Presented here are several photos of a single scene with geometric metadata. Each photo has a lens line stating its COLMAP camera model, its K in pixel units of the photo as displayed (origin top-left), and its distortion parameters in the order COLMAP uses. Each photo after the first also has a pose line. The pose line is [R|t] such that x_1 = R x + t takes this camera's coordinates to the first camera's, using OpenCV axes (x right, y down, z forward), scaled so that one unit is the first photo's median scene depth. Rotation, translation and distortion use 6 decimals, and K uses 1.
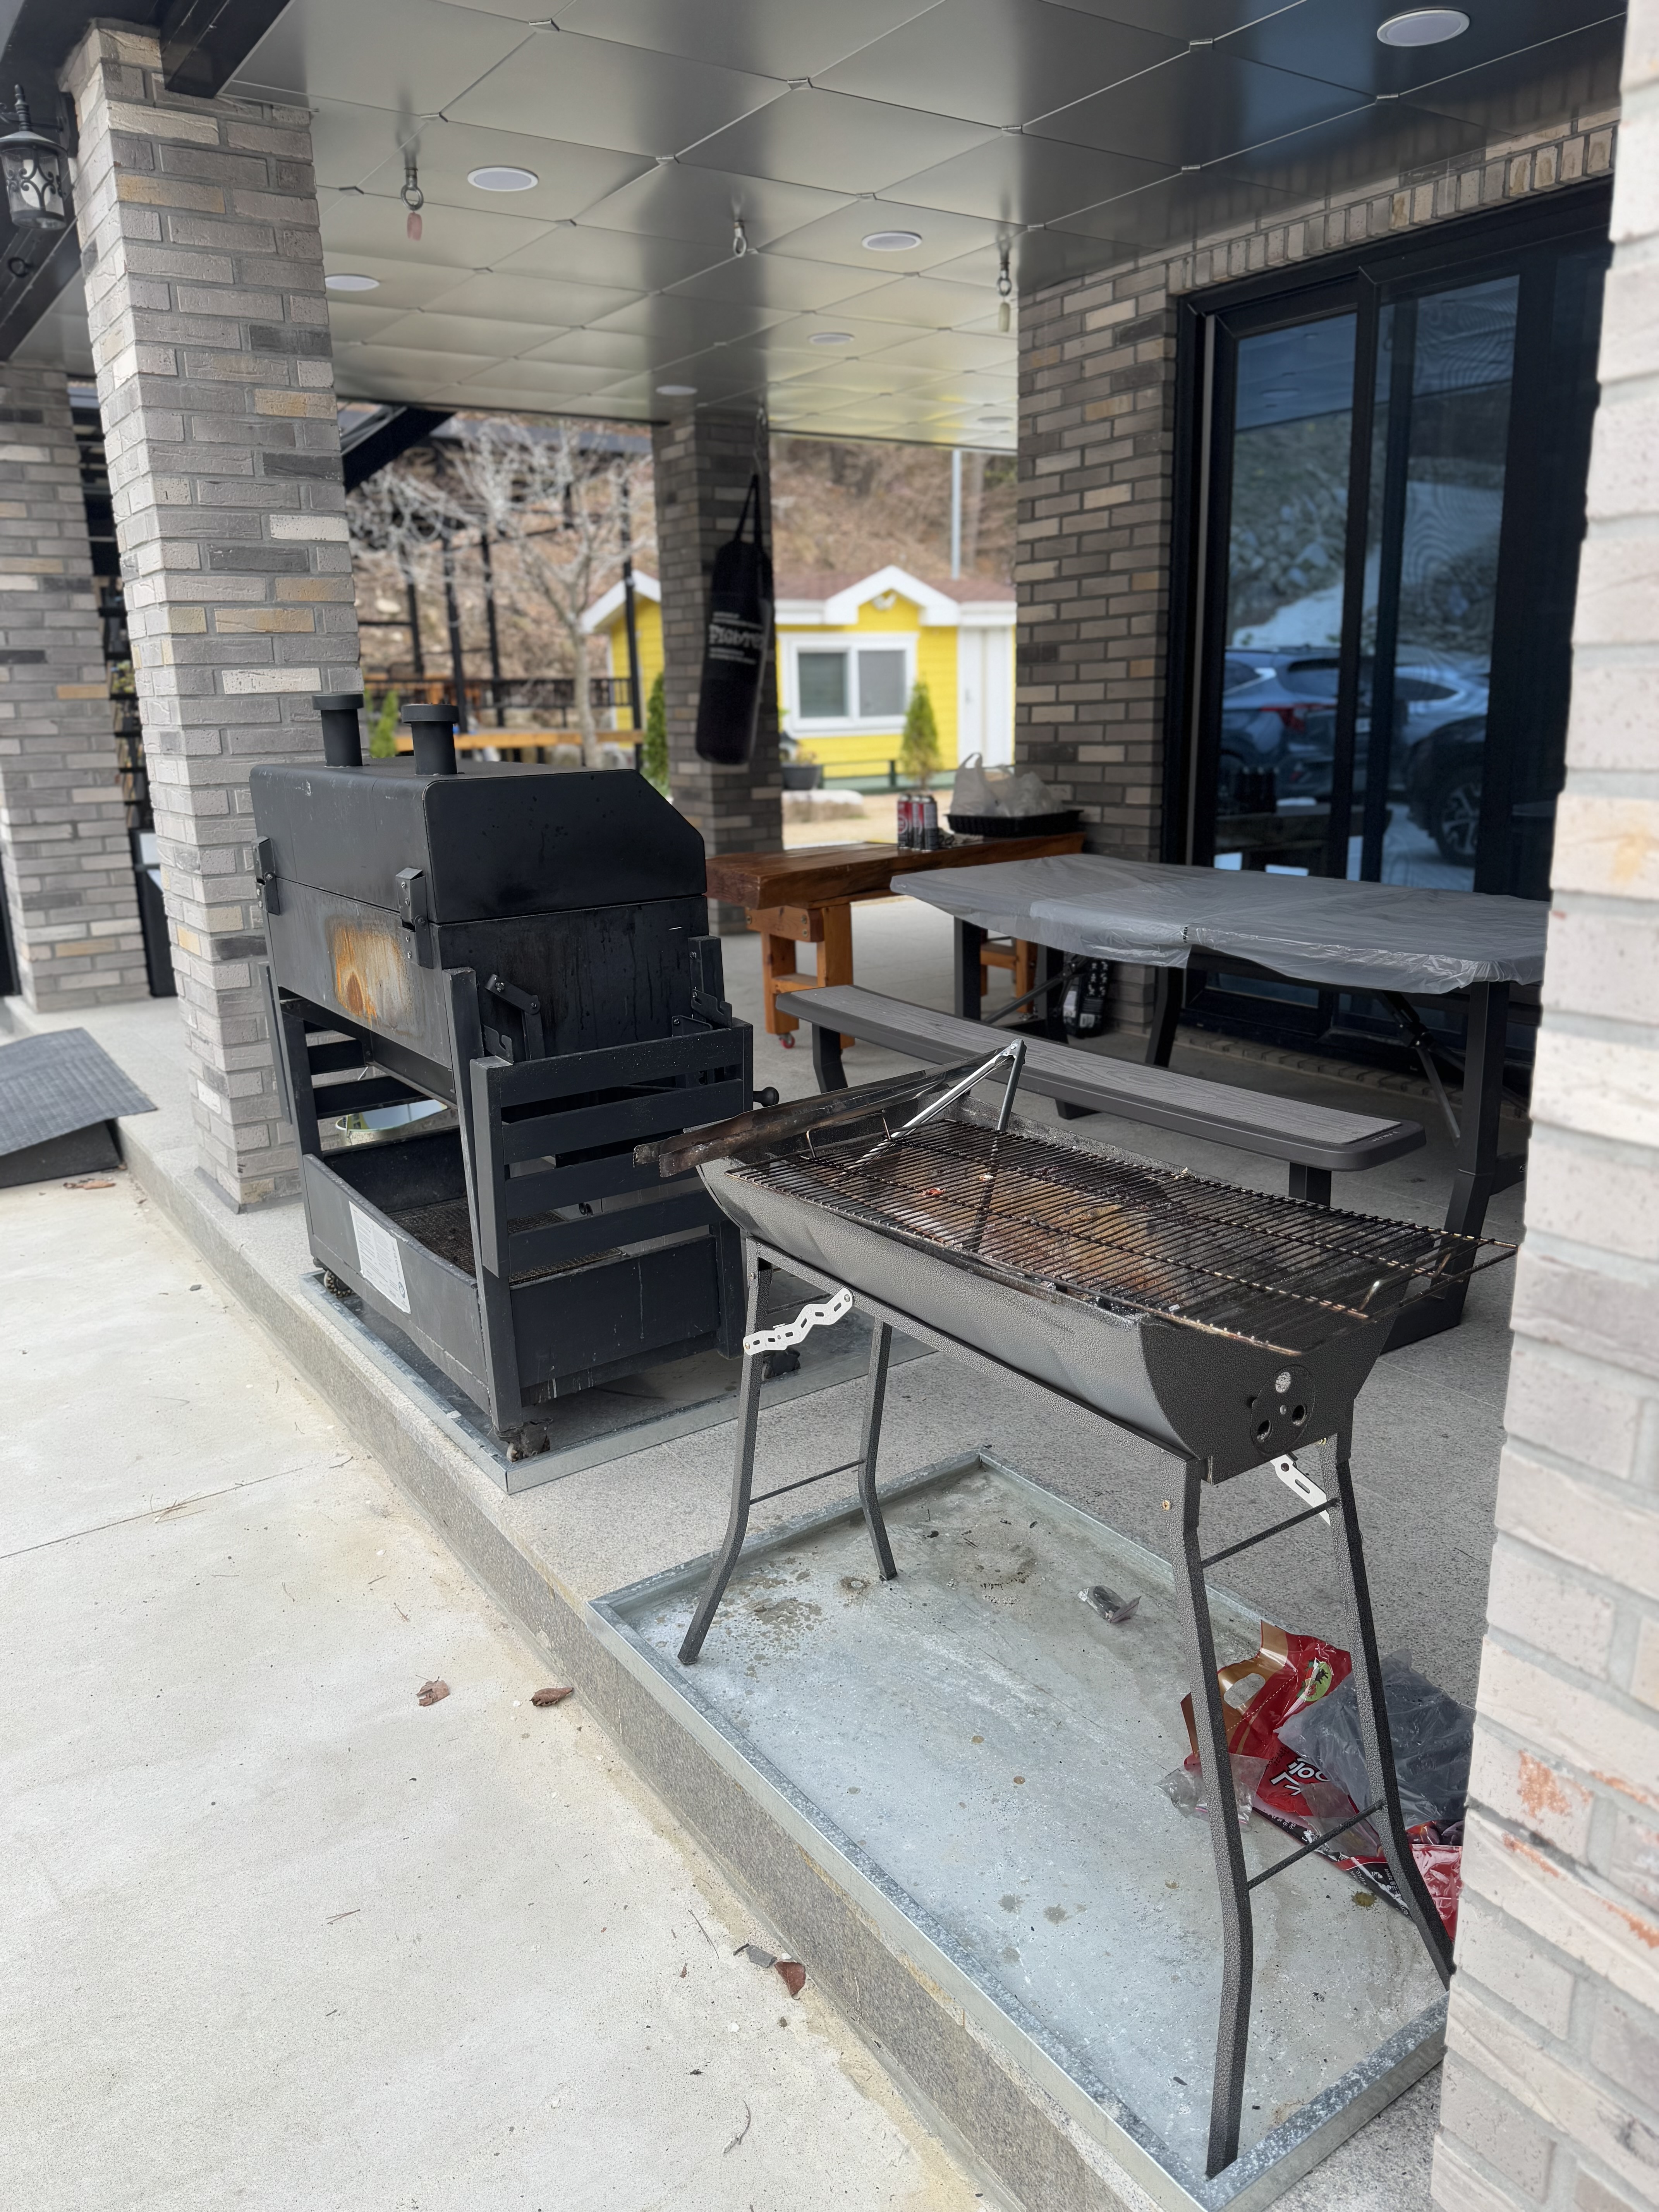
lens RADIAL K [[1585.4, 0, 789.7], [0, 1585.4, 1104.0], [0, 0, 1]] dist [0.050798, -0.077508]
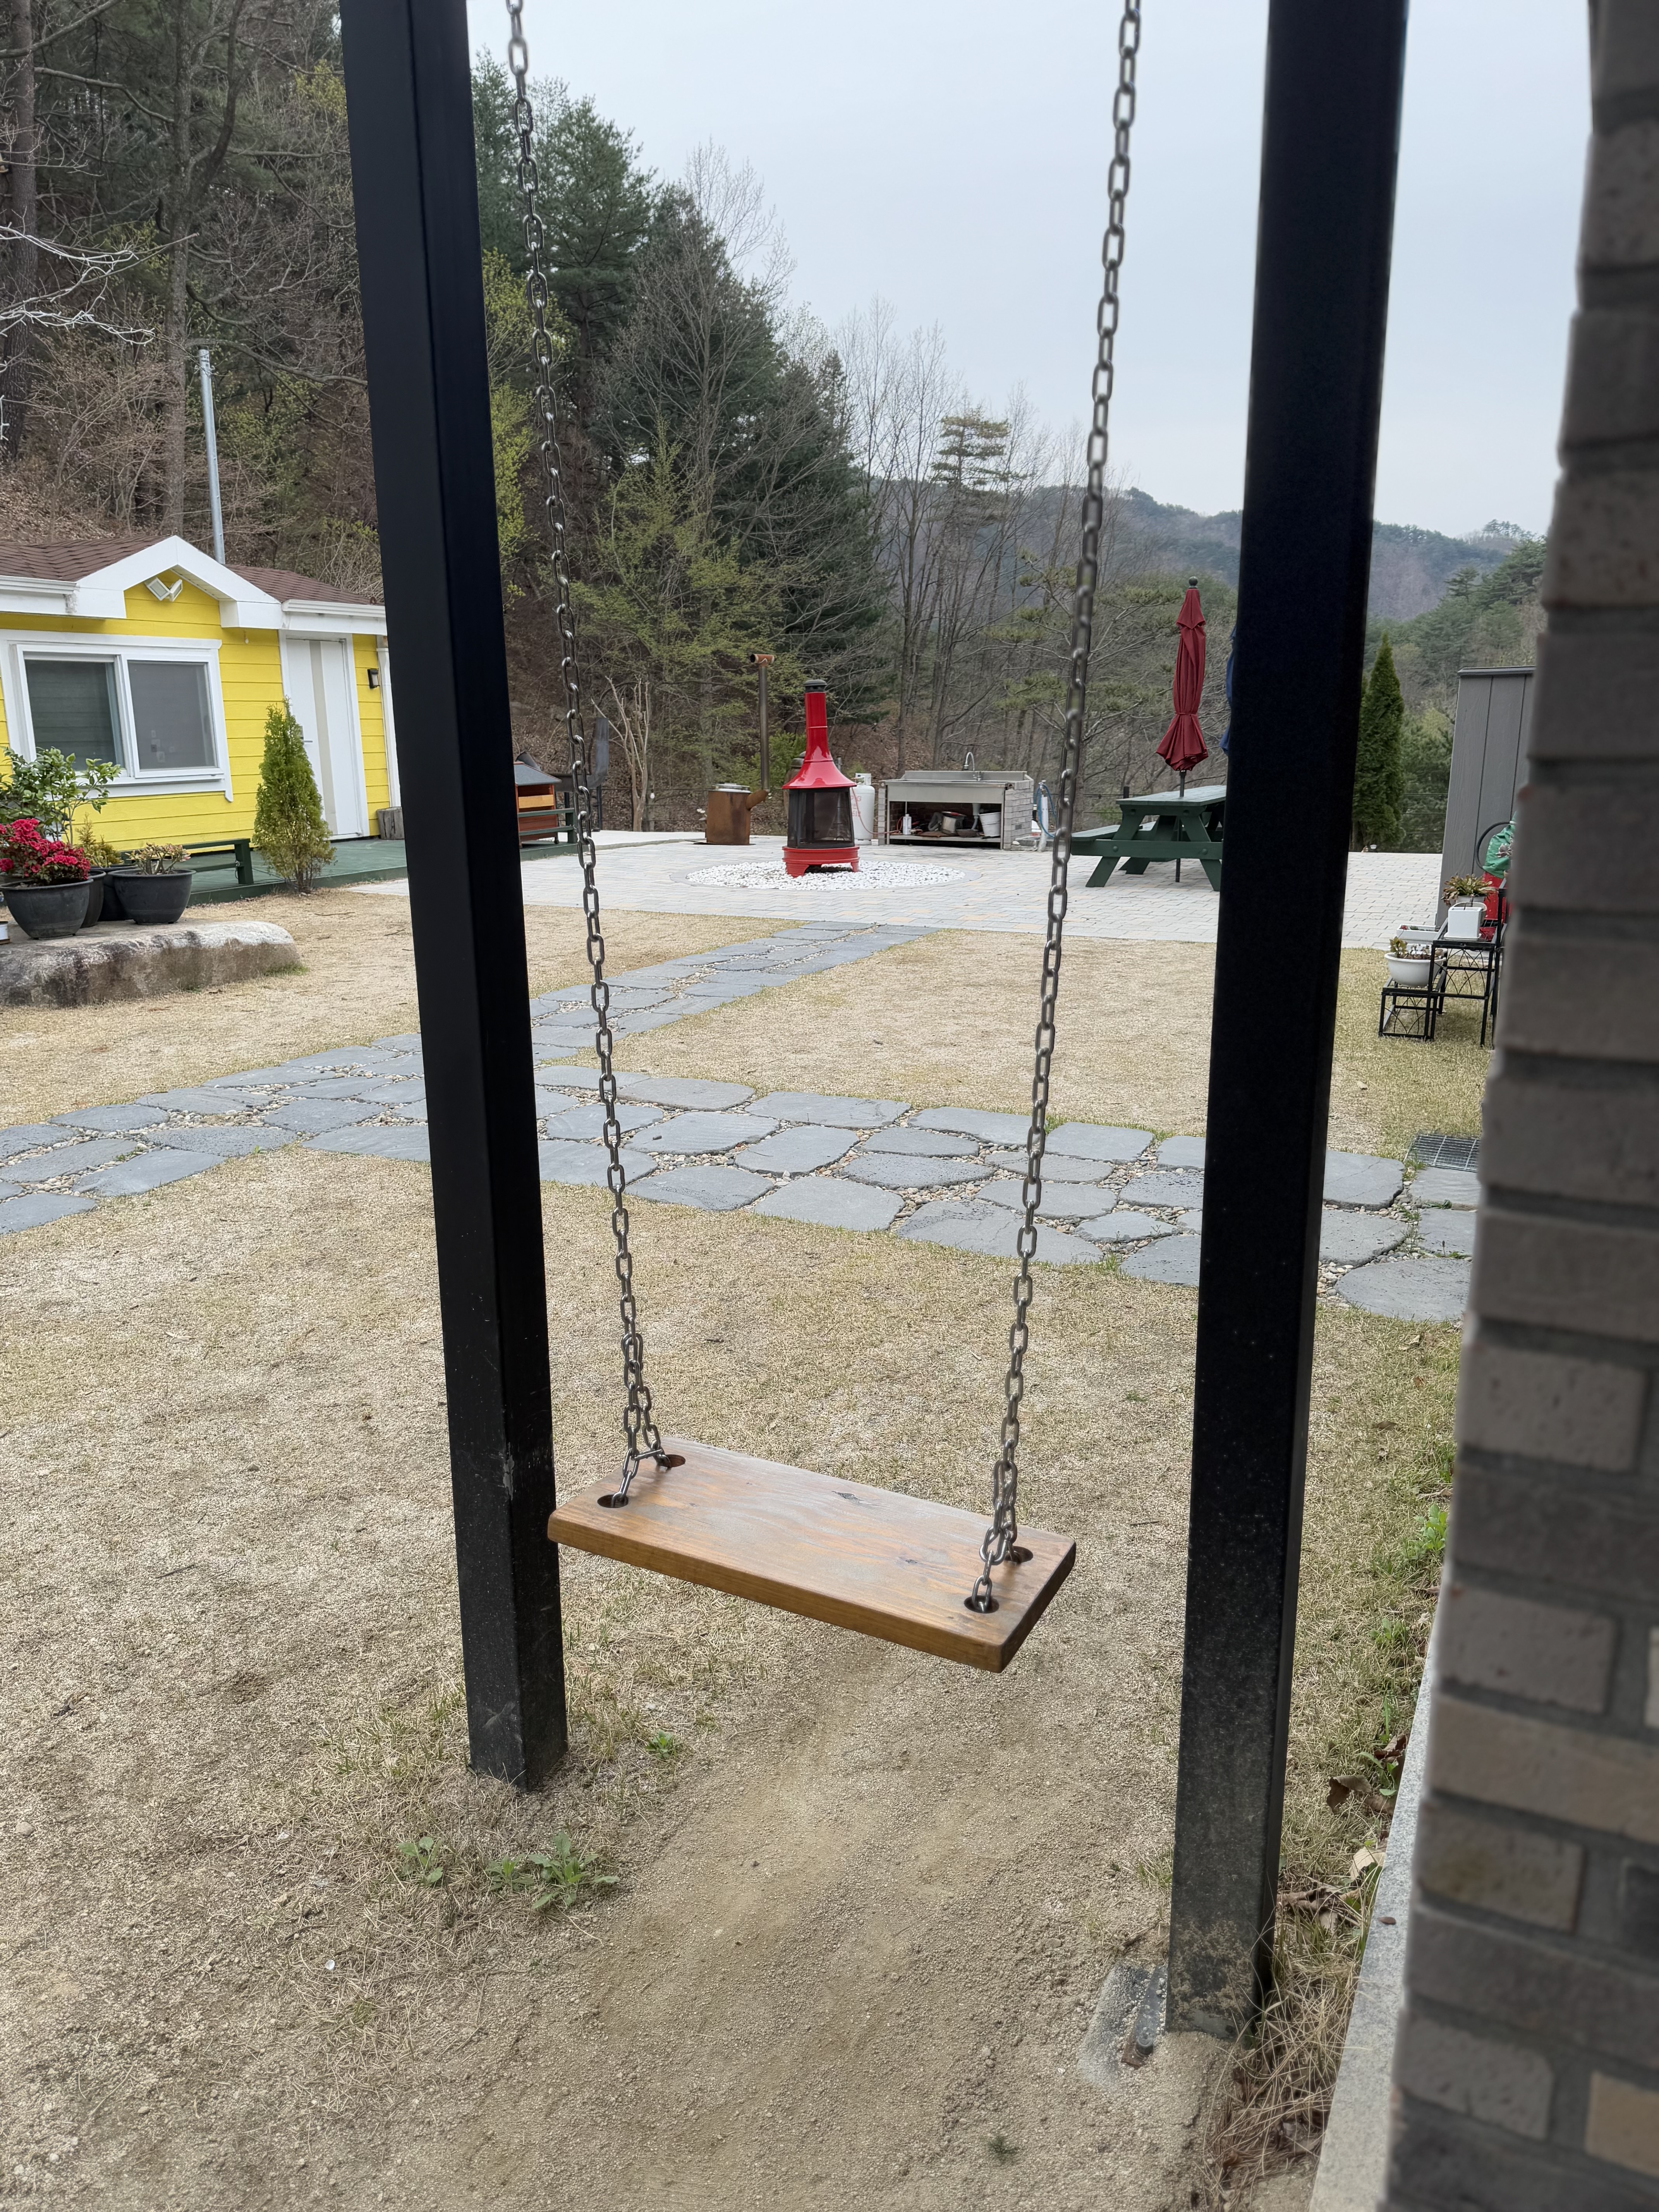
lens RADIAL K [[1629.7, 0, 821.3], [0, 1629.7, 1069.8], [0, 0, 1]] dist [0.054264, 0.000869]
pose [[0.870756, -0.085610, 0.484205, -0.056636], [0.105294, 0.994349, -0.013546, -0.096988], [-0.480309, 0.062779, 0.874849, 0.344095]]
